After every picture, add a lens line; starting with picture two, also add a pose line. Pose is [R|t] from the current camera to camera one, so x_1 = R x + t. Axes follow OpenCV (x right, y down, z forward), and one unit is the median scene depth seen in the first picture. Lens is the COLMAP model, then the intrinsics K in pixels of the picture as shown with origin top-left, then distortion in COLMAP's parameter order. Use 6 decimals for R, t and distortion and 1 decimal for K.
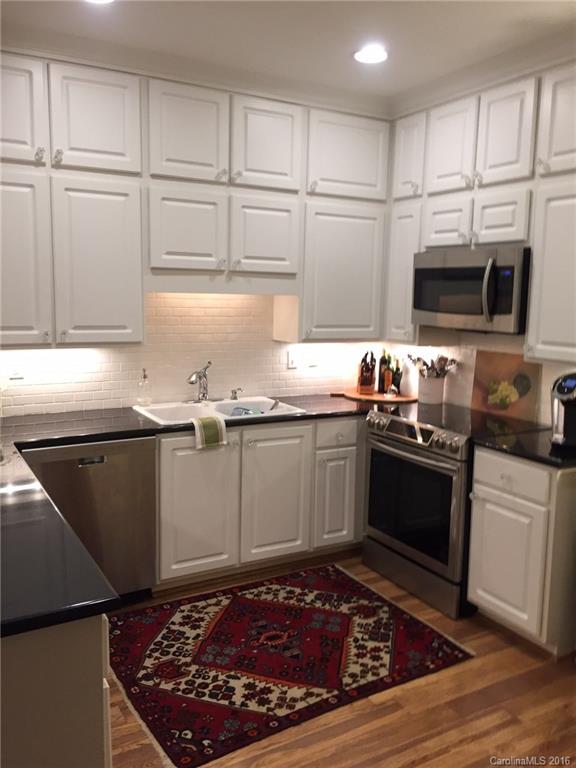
lens RADIAL K [[654.0, 0, 288.0], [0, 654.0, 384.0], [0, 0, 1]] dist [0.110298, -0.170589]
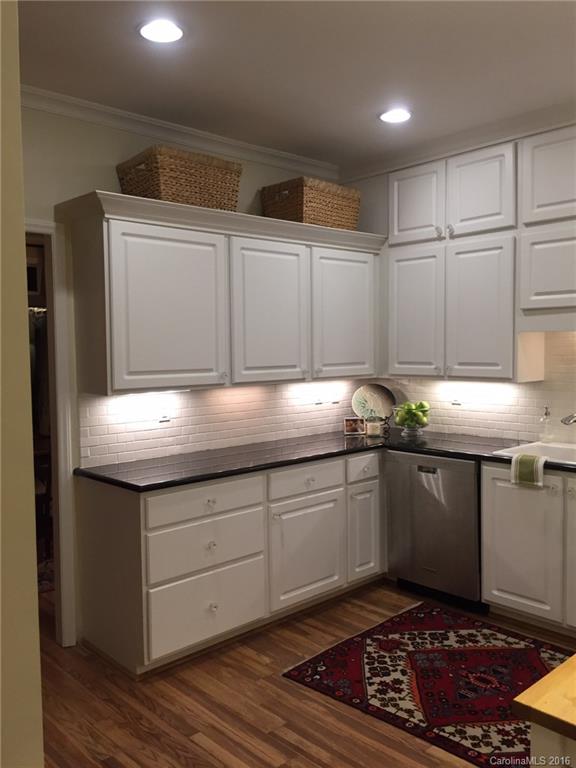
lens RADIAL K [[654.0, 0, 288.0], [0, 654.0, 384.0], [0, 0, 1]] dist [0.110298, -0.170589]
pose [[0.241302, 0.039017, -0.969665, 0.831552], [-0.113716, 0.993445, 0.011676, -0.028646], [0.963765, 0.107449, 0.244157, 0.430887]]
